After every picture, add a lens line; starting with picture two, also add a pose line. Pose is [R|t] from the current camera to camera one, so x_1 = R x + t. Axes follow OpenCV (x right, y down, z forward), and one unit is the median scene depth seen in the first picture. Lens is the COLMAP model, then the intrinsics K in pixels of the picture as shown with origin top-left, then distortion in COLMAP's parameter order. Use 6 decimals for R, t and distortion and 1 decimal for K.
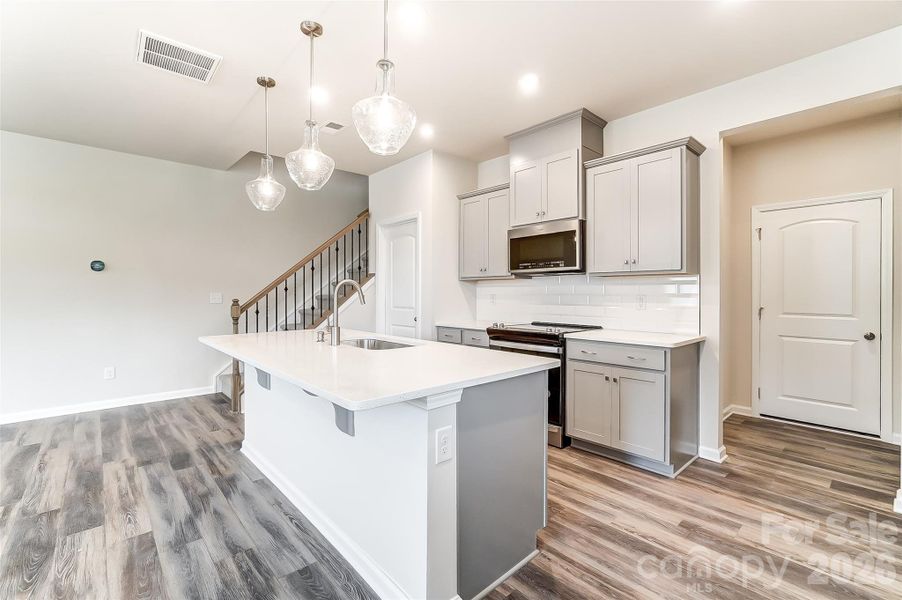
lens RADIAL K [[401.1, 0, 448.0], [0, 401.1, 292.5], [0, 0, 1]] dist [-0.029980, 0.015730]
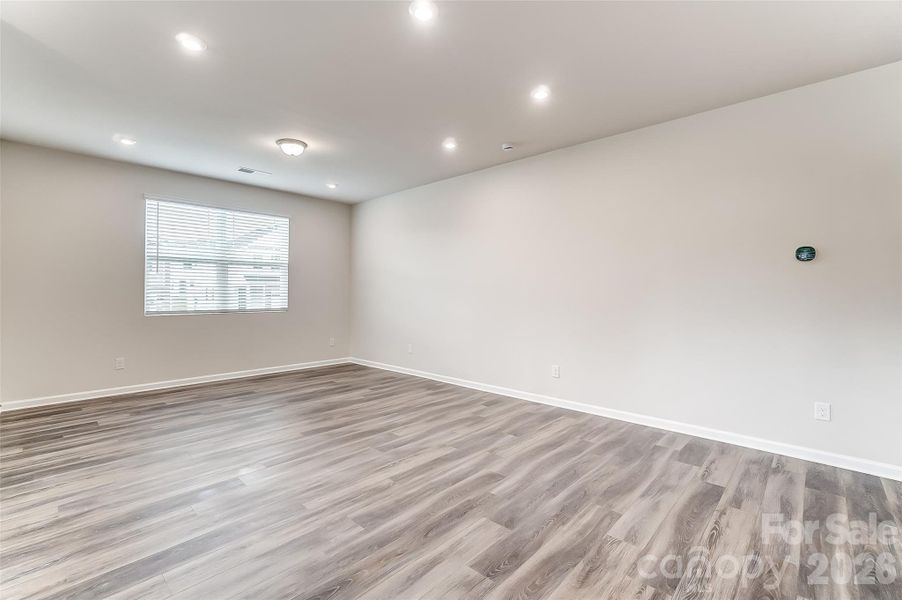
lens RADIAL K [[401.1, 0, 448.0], [0, 401.1, 292.5], [0, 0, 1]] dist [-0.029980, 0.015730]
pose [[0.085341, 0.003092, -0.996347, -0.302131], [-0.004101, 0.999988, 0.002752, 0.001619], [0.996343, 0.003851, 0.085353, 0.387017]]
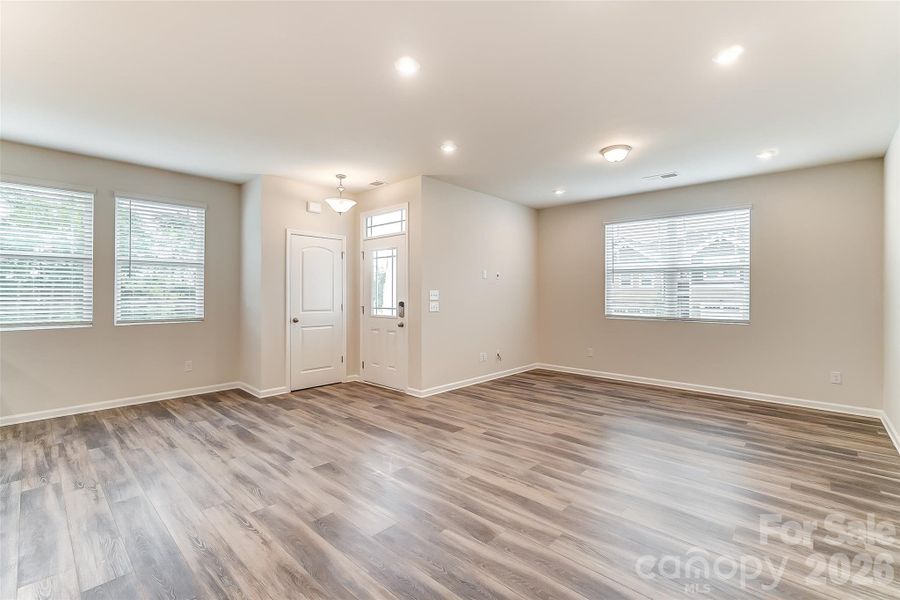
lens RADIAL K [[400.2, 0, 447.0], [0, 400.2, 292.5], [0, 0, 1]] dist [-0.029980, 0.015730]
pose [[-0.995911, -0.002399, -0.090309, -0.963266], [-0.002161, 0.999994, -0.002729, -0.015357], [0.090315, -0.002523, -0.995910, 1.173420]]
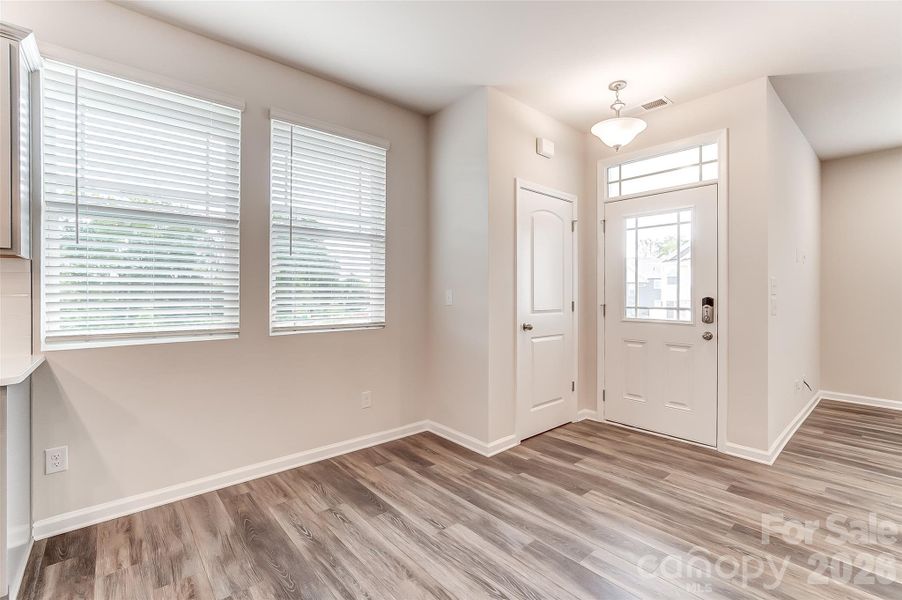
lens RADIAL K [[401.1, 0, 448.0], [0, 401.1, 292.5], [0, 0, 1]] dist [-0.029980, 0.015730]
pose [[-0.999937, -0.003009, 0.010852, -0.327814], [-0.003001, 0.999995, 0.000768, 0.007018], [-0.010854, 0.000735, -0.999941, 0.534797]]
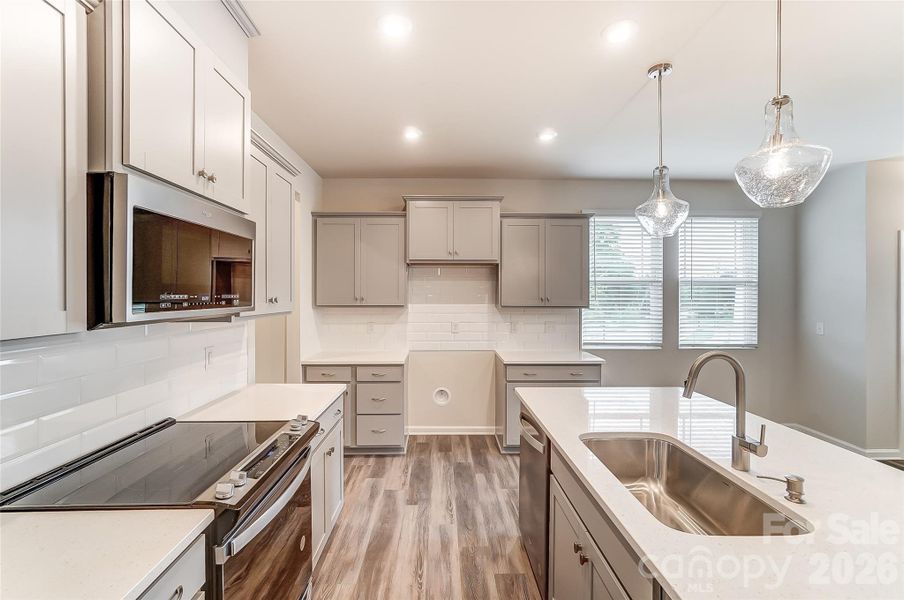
lens RADIAL K [[402.0, 0, 449.0], [0, 402.0, 292.5], [0, 0, 1]] dist [-0.029980, 0.015730]
pose [[-0.760263, -0.003287, 0.649607, -0.241554], [-0.005923, 0.999981, -0.001873, -0.084034], [-0.649588, -0.005272, -0.760268, 1.239220]]
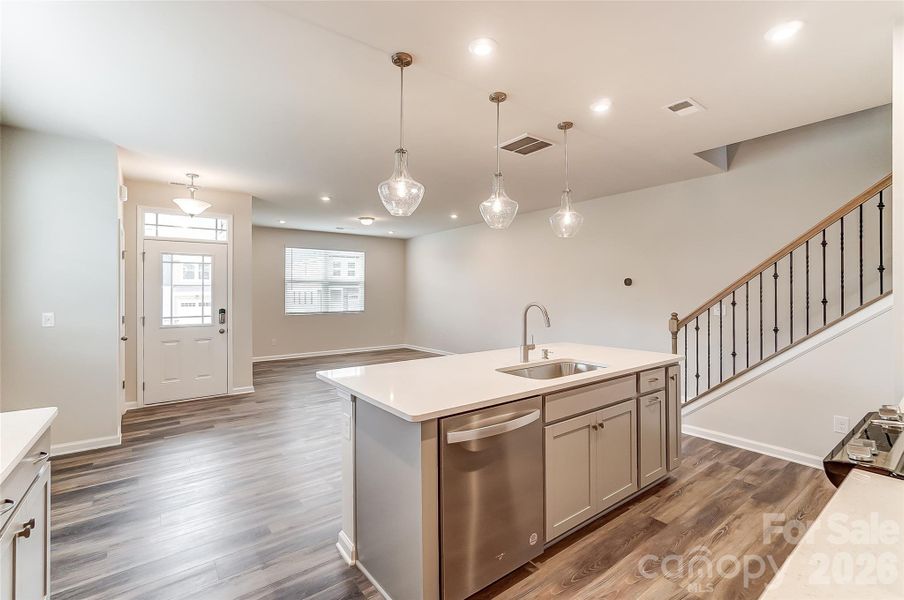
lens RADIAL K [[402.0, 0, 449.0], [0, 402.0, 292.5], [0, 0, 1]] dist [-0.029980, 0.015730]
pose [[-0.082718, 0.000070, -0.996573, 0.608026], [0.003969, 0.999992, -0.000260, -0.044603], [0.996565, -0.003977, -0.082717, 0.648569]]
